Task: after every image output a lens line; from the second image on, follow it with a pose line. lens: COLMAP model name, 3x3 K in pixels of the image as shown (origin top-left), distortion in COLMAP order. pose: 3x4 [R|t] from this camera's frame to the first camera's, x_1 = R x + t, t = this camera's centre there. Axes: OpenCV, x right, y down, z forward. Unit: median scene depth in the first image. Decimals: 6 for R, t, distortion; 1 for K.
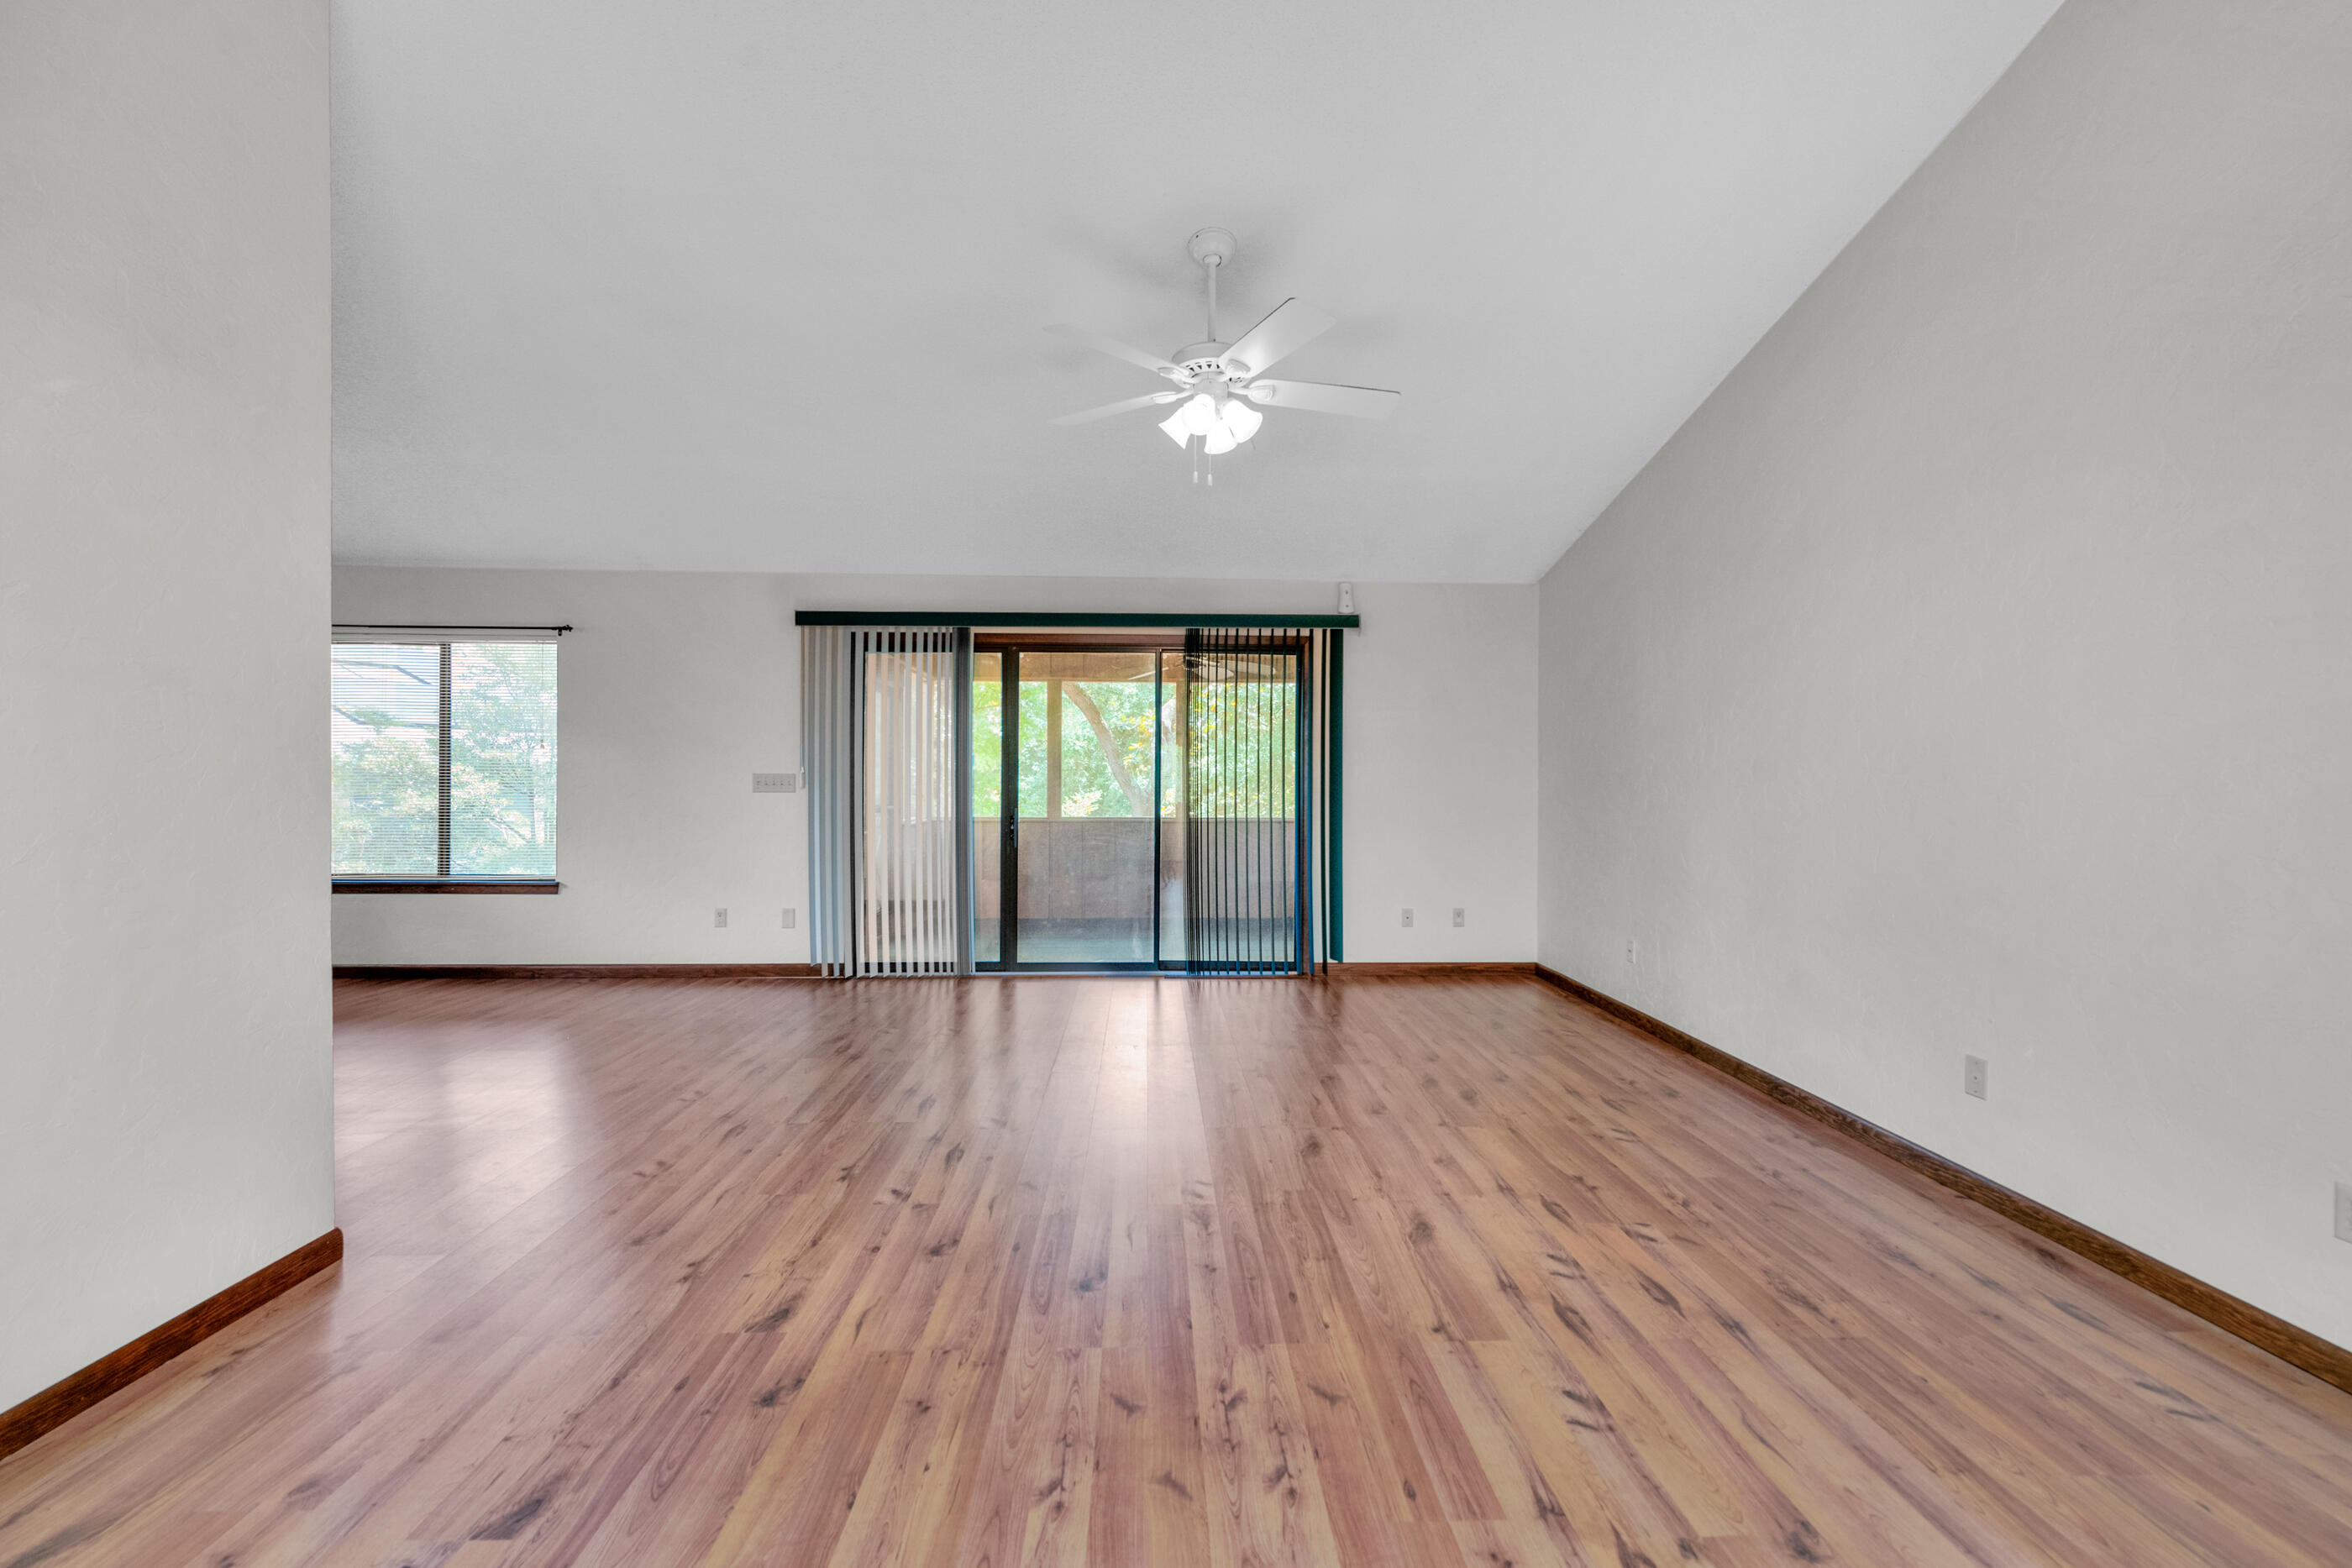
lens RADIAL K [[995.3, 0, 1185.6], [0, 995.3, 774.5], [0, 0, 1]] dist [0.005729, -0.003618]
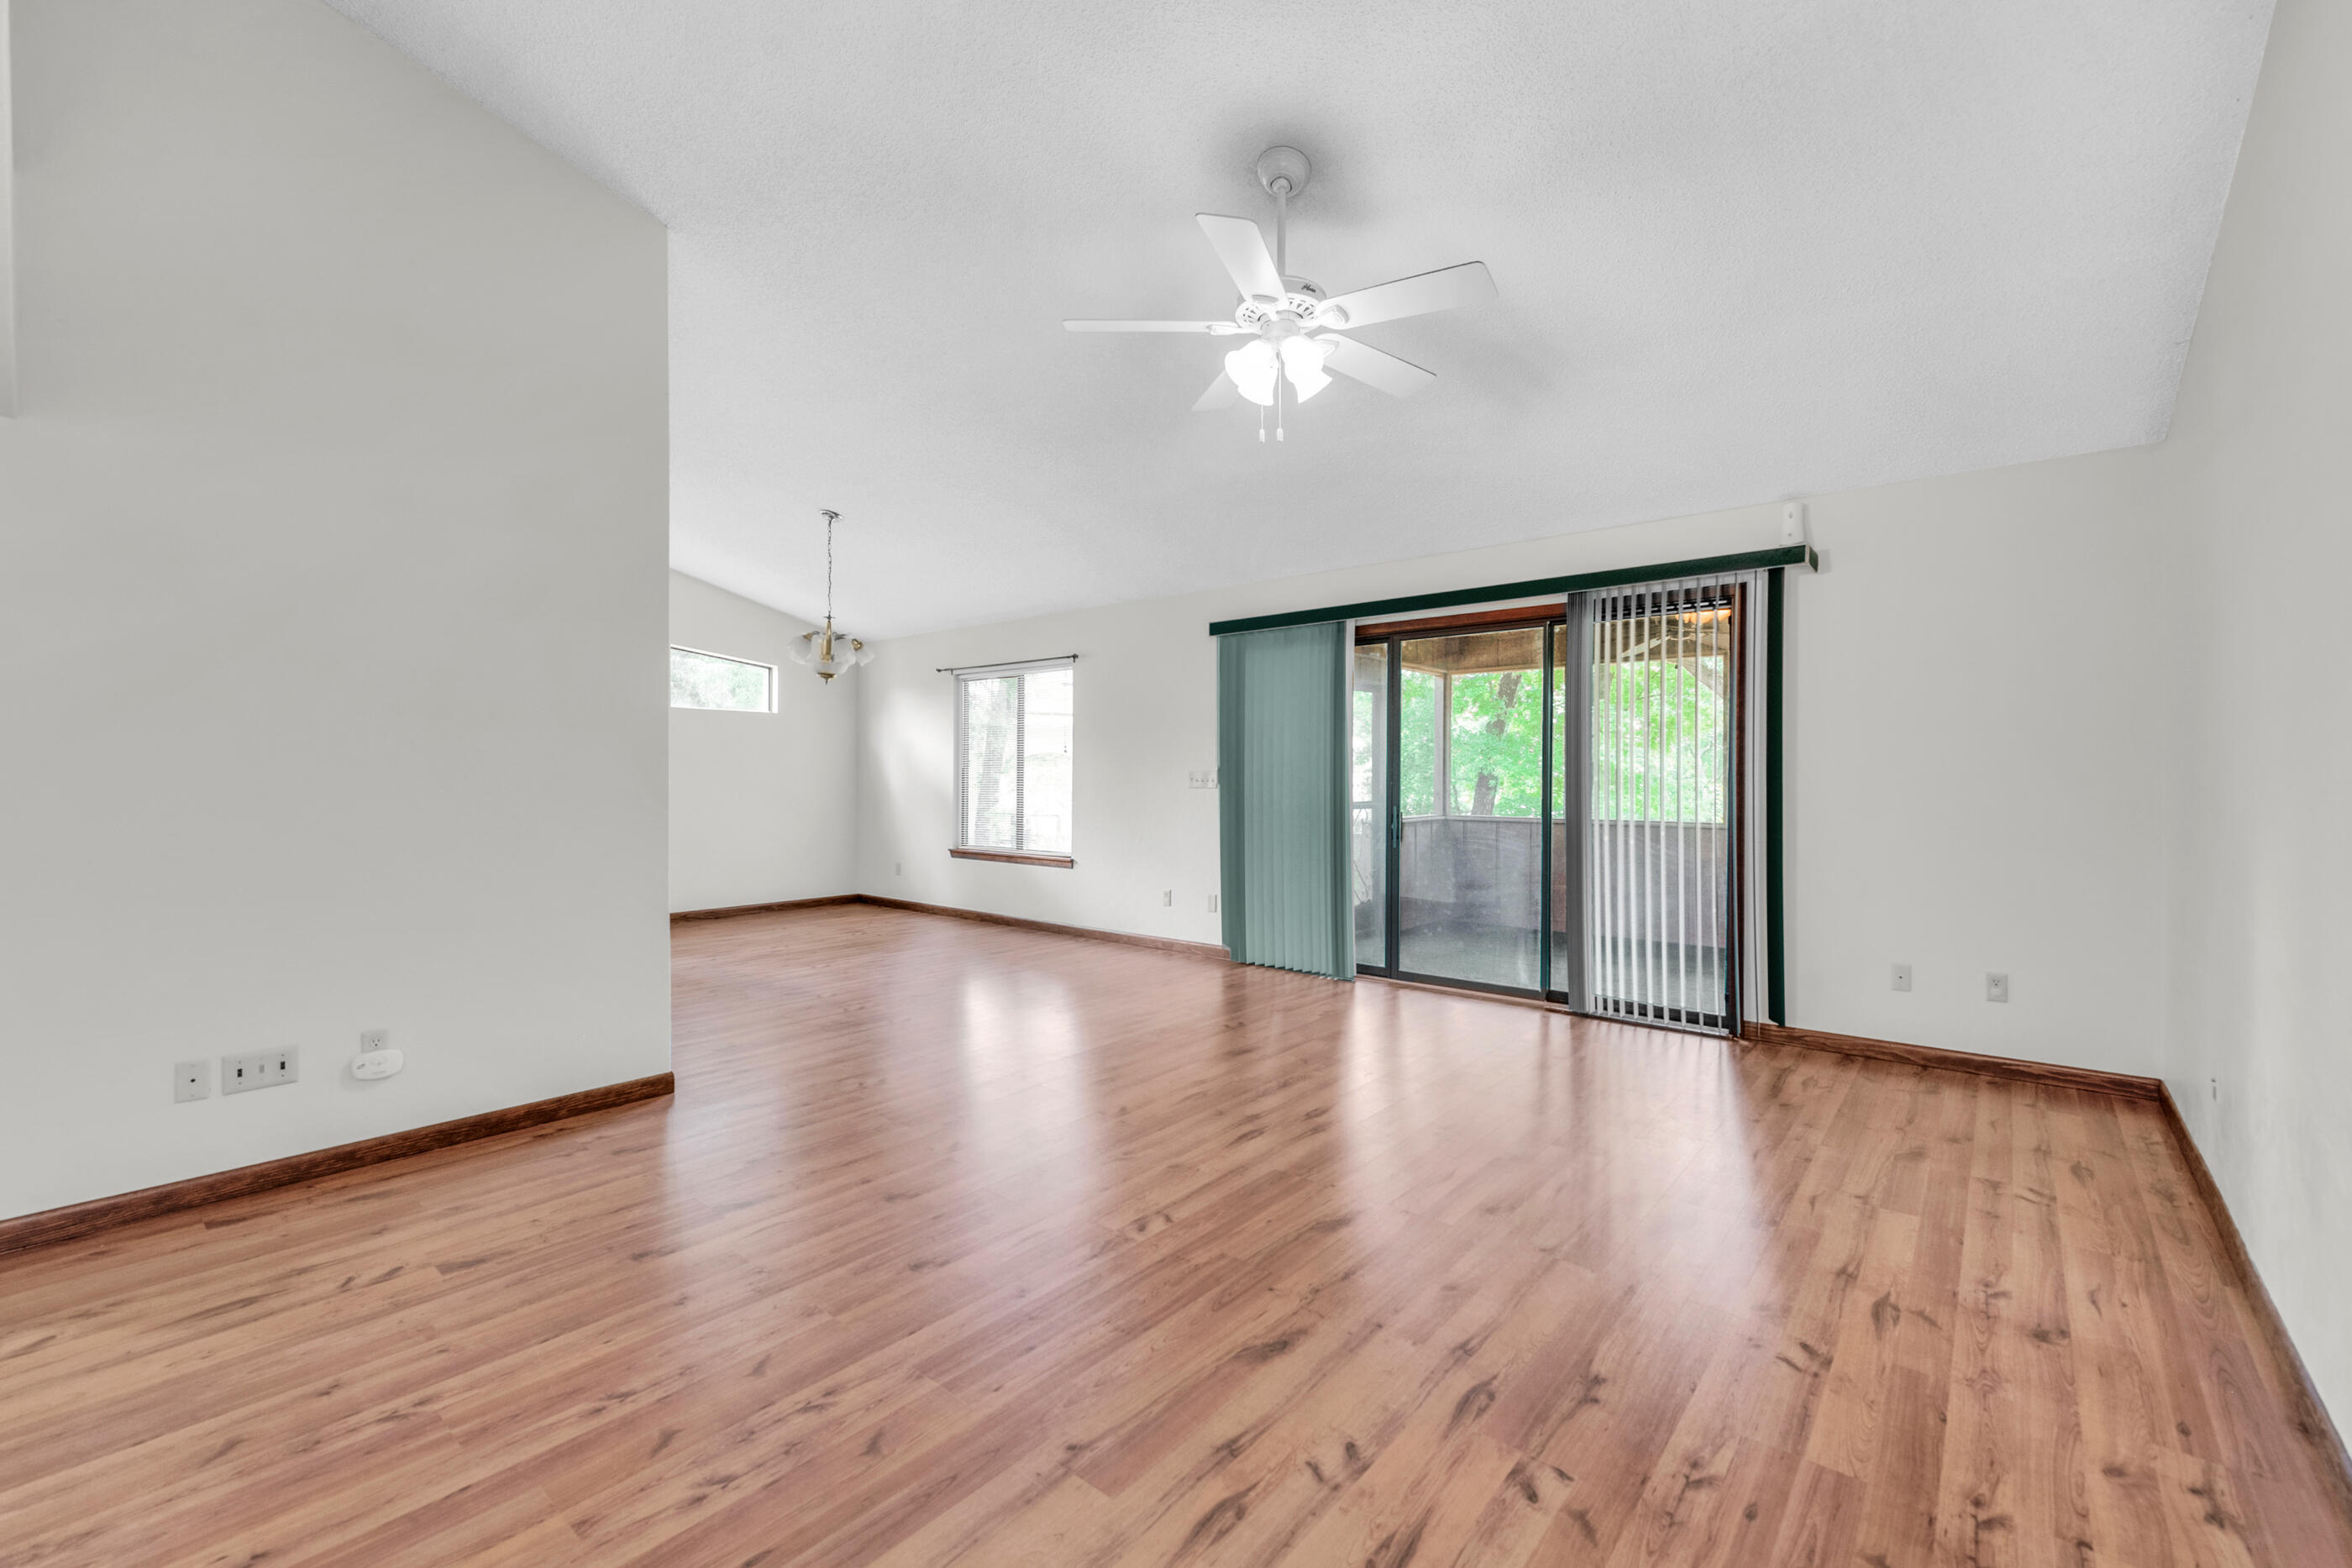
lens RADIAL K [[995.3, 0, 1185.6], [0, 995.3, 774.5], [0, 0, 1]] dist [0.005729, -0.003618]
pose [[0.745390, -0.004250, -0.666615, 0.339989], [0.005351, 0.999986, -0.000391, 0.002846], [0.666607, -0.003276, 0.745402, 0.178573]]
